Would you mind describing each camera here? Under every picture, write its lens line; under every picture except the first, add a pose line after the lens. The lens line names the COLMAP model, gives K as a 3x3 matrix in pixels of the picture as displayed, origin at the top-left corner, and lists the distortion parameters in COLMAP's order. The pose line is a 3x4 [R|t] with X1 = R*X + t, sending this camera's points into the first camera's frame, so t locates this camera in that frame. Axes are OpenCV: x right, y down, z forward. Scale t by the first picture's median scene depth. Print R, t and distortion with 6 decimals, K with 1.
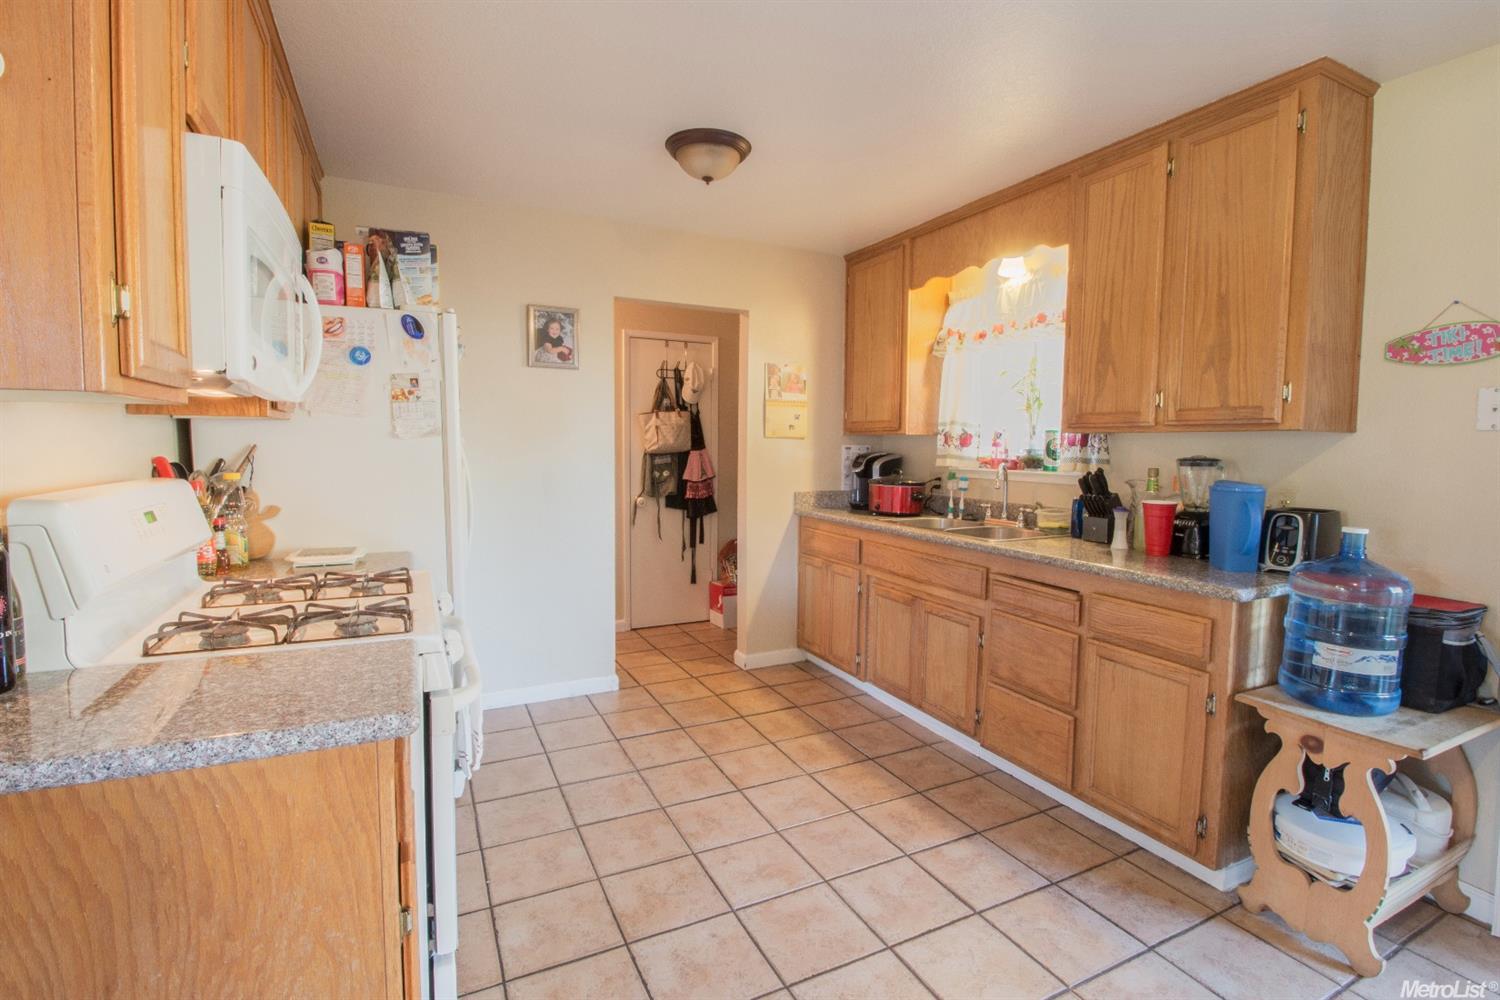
lens RADIAL K [[692.3, 0, 749.0], [0, 692.3, 493.9], [0, 0, 1]] dist [-0.008441, -0.008135]
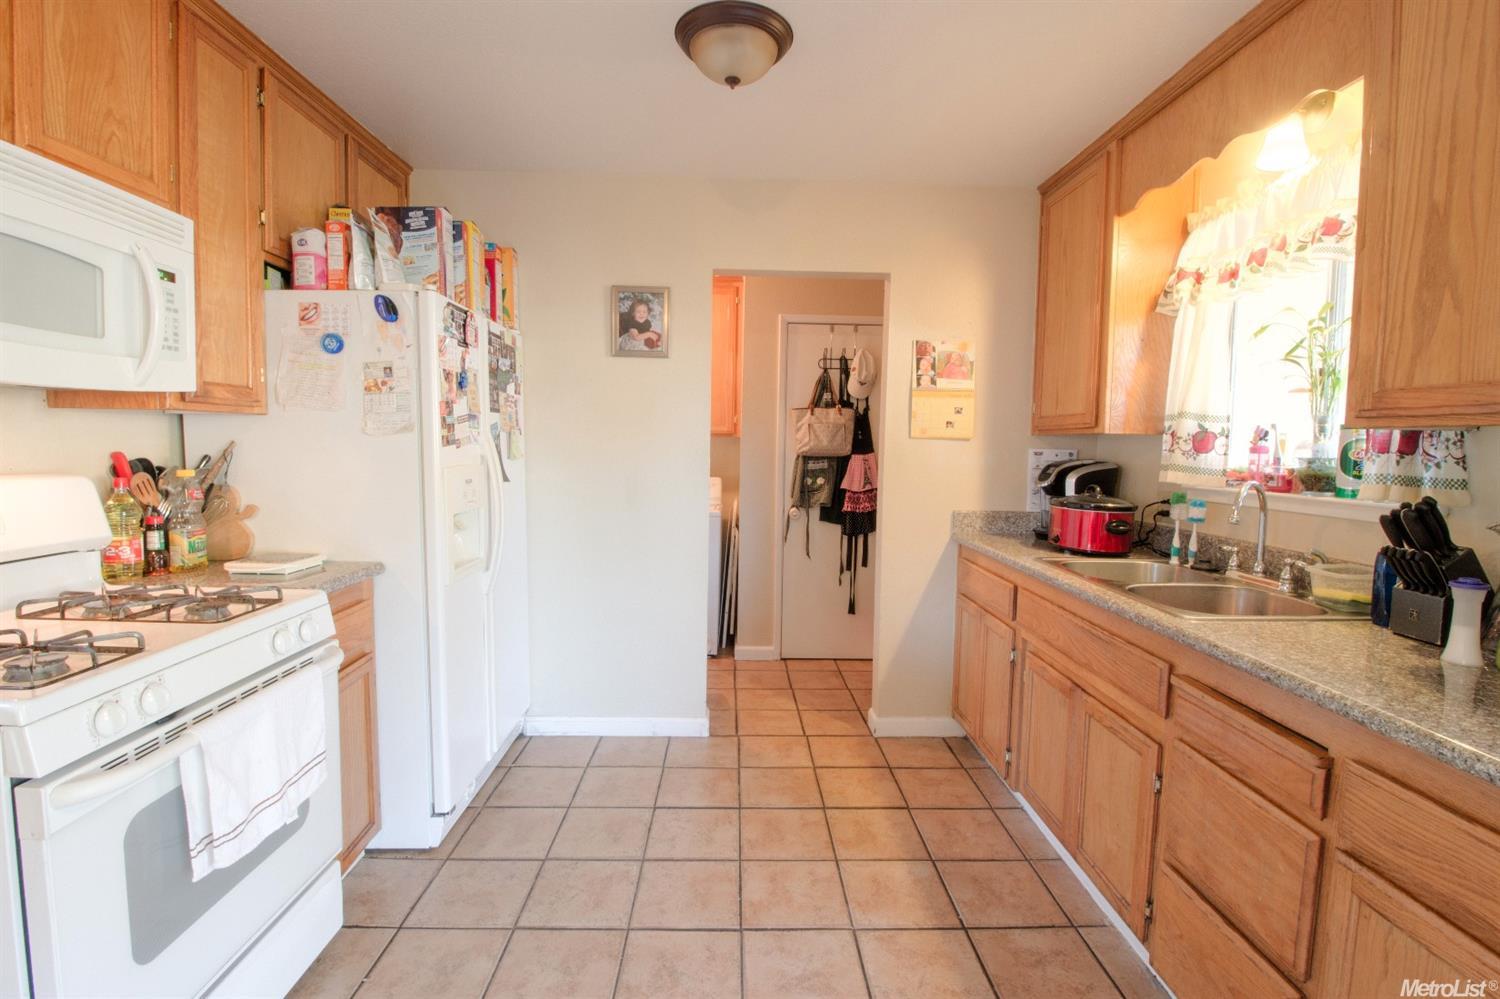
lens RADIAL K [[692.3, 0, 747.6], [0, 692.3, 492.0], [0, 0, 1]] dist [-0.008441, -0.008135]
pose [[0.907586, 0.035145, -0.418394, 0.213204], [-0.038832, 0.999246, -0.000297, -0.017333], [0.418068, 0.016516, 0.908266, 0.272229]]
